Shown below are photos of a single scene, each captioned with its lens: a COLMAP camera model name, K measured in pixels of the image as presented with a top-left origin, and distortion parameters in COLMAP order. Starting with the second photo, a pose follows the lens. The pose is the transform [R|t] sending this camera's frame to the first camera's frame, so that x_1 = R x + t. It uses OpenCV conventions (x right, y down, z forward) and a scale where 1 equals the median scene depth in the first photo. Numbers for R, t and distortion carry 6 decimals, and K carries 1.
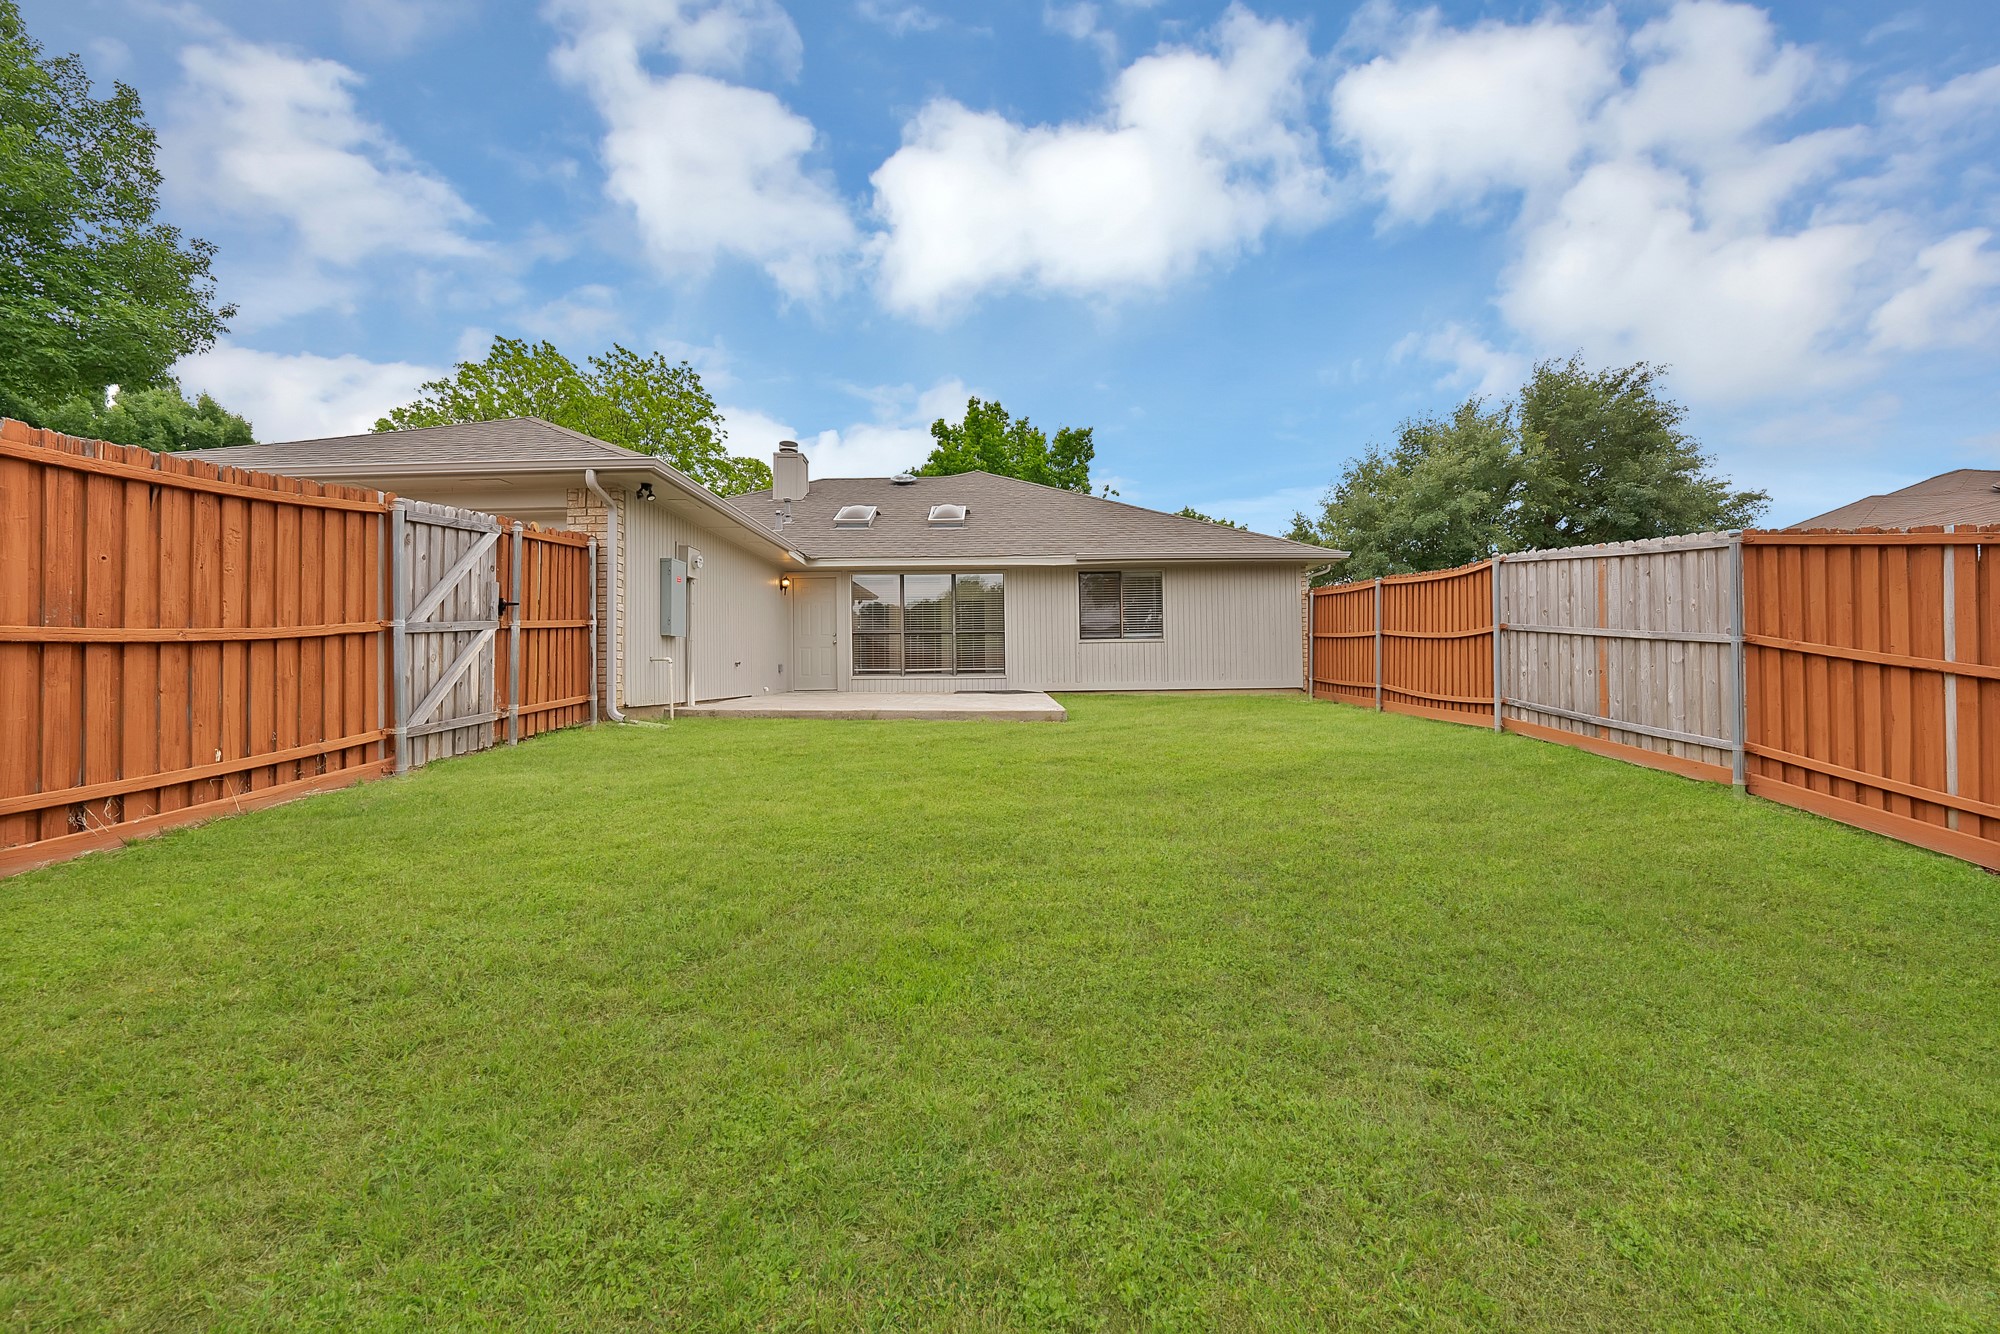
lens RADIAL K [[723.7, 0, 989.1], [0, 723.7, 659.0], [0, 0, 1]] dist [-0.025523, 0.006144]
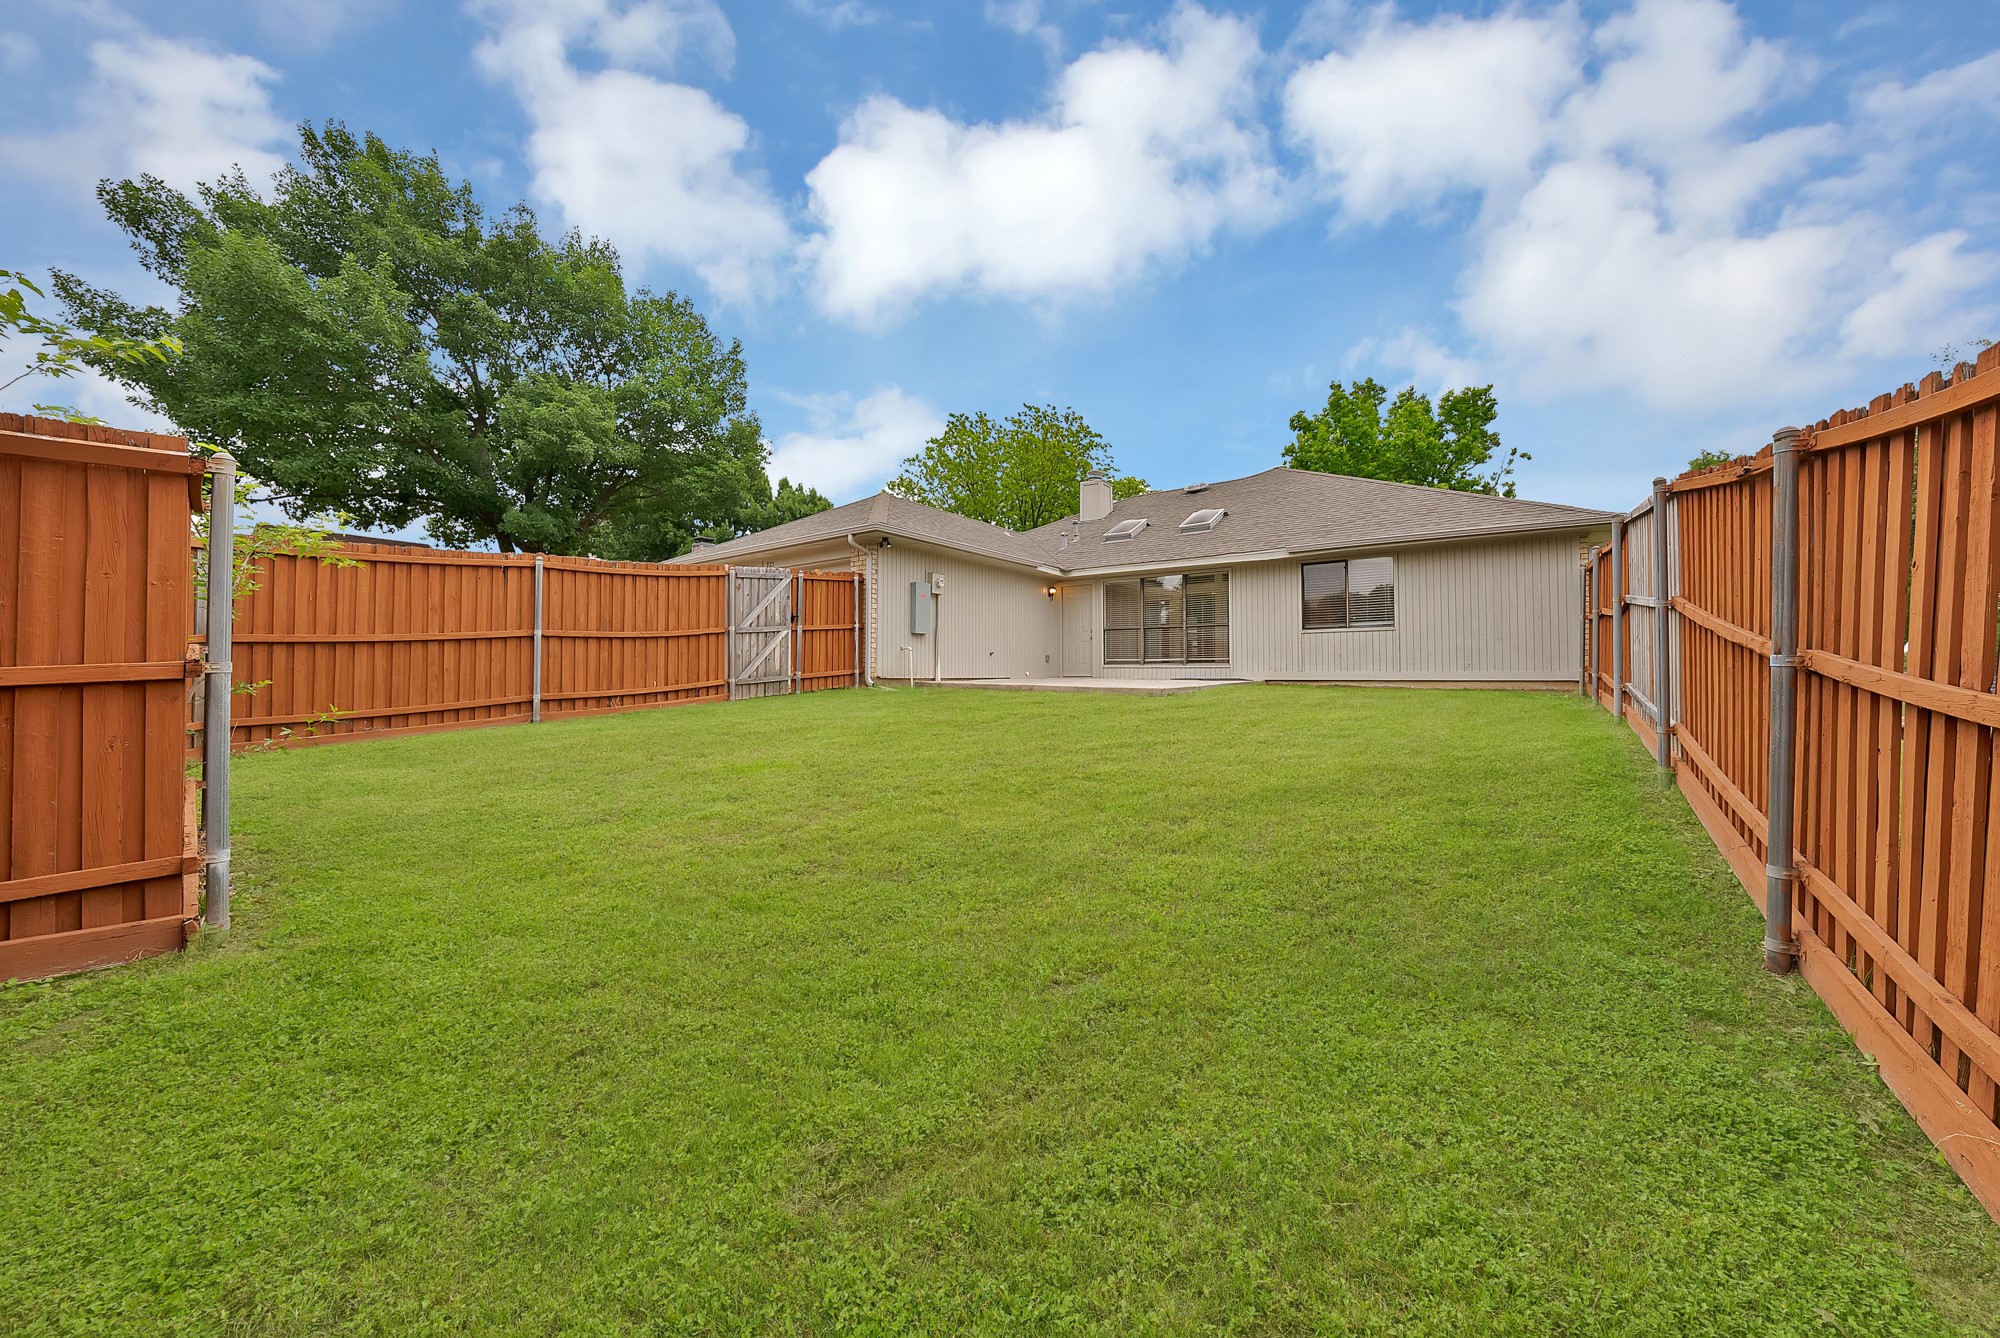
lens RADIAL K [[723.7, 0, 989.1], [0, 723.7, 661.0], [0, 0, 1]] dist [-0.025523, 0.006144]
pose [[0.797869, -0.000673, -0.602831, 0.573824], [0.000795, 1.000000, -0.000064, 0.025863], [0.602831, -0.000428, 0.797869, -0.121502]]
